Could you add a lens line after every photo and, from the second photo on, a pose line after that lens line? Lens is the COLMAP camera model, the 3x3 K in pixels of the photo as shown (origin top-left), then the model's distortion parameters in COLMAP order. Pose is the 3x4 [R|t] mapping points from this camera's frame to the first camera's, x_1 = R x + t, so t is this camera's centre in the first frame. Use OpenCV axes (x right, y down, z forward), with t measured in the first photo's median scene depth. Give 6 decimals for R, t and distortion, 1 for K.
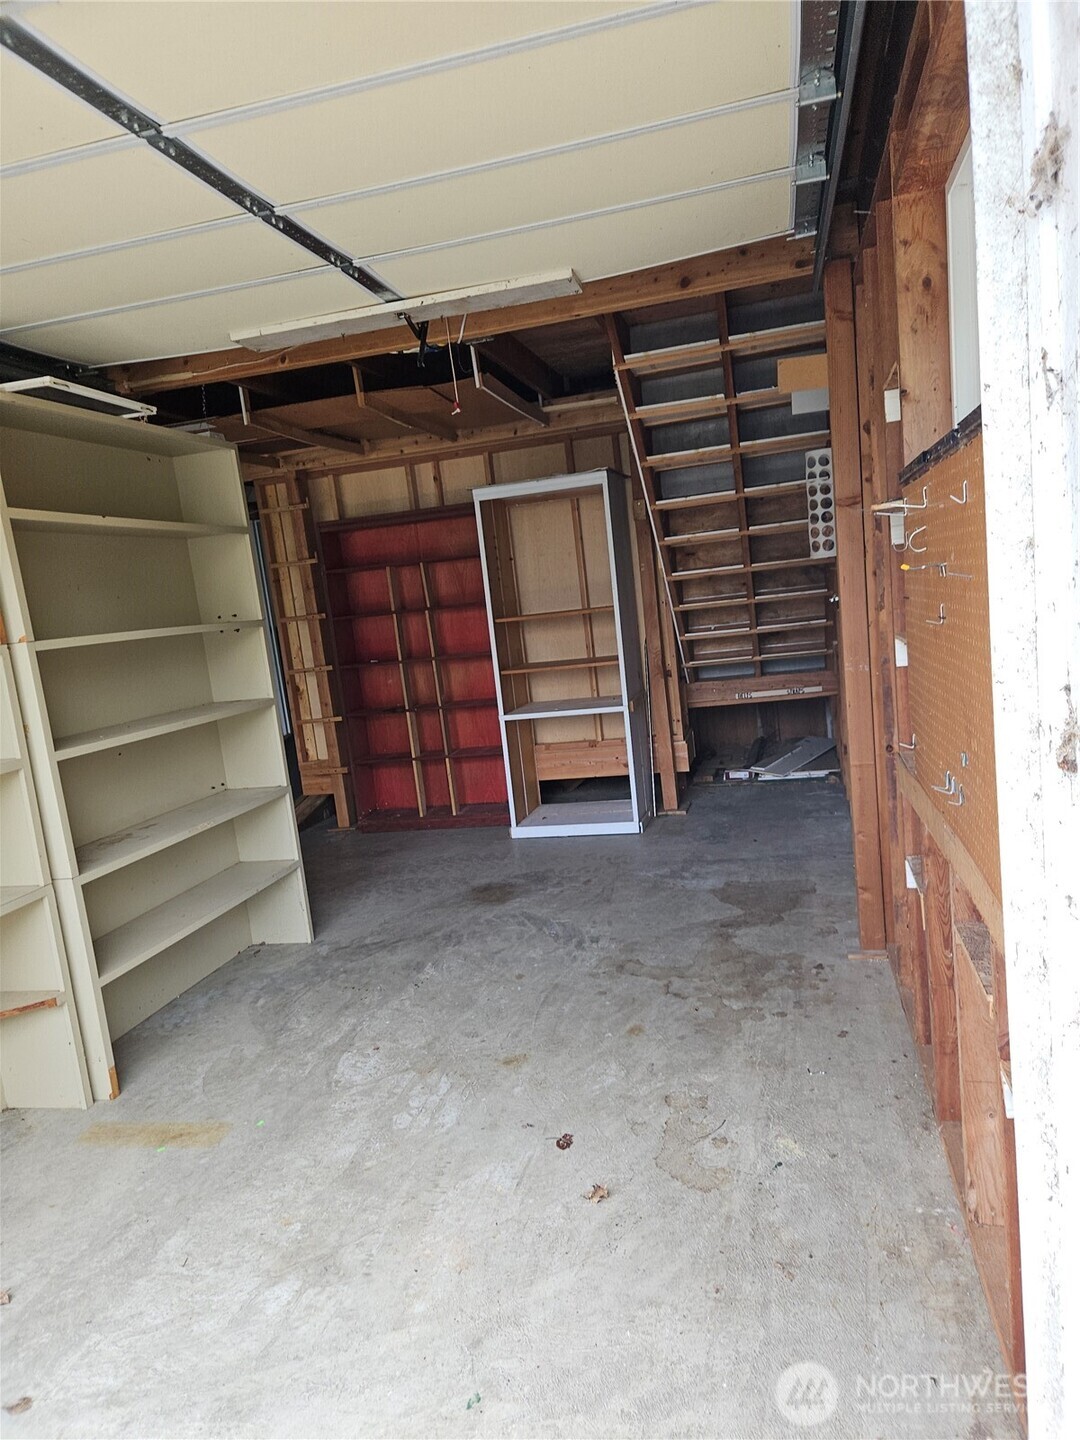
lens RADIAL K [[966.4, 0, 544.0], [0, 966.4, 741.2], [0, 0, 1]] dist [0.079744, 0.000560]
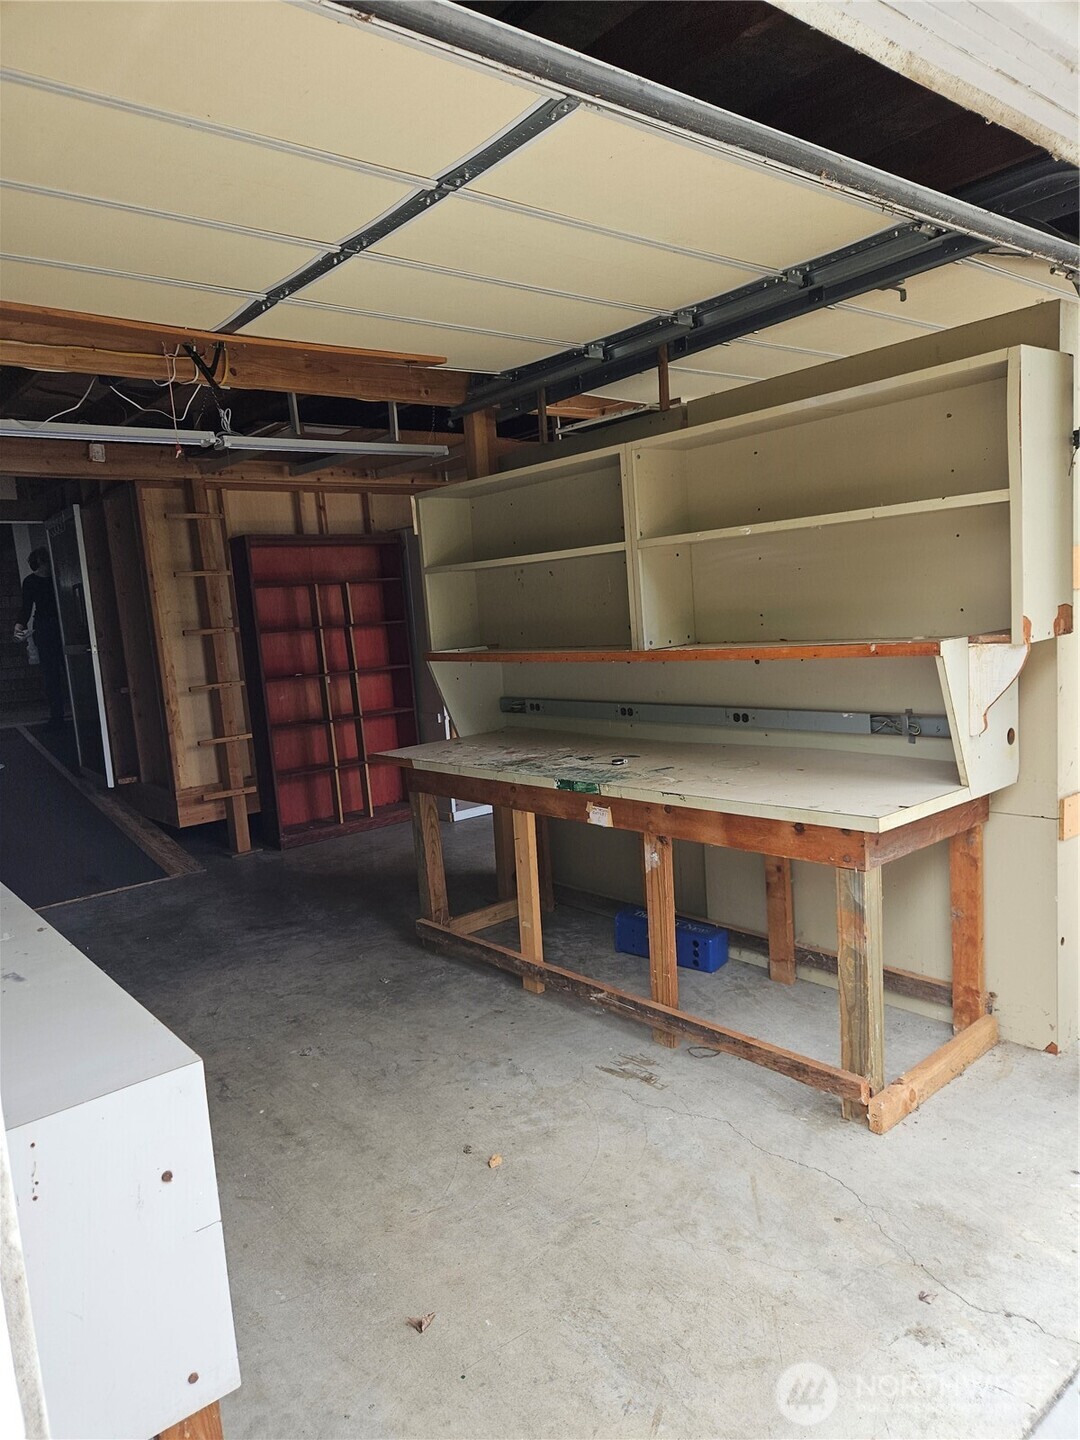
lens RADIAL K [[966.4, 0, 544.0], [0, 966.4, 741.2], [0, 0, 1]] dist [0.079744, 0.000560]
pose [[0.593927, -0.047310, 0.803126, -0.833302], [0.129180, 0.990925, -0.037158, 0.056958], [-0.794080, 0.125817, 0.594649, 0.192470]]
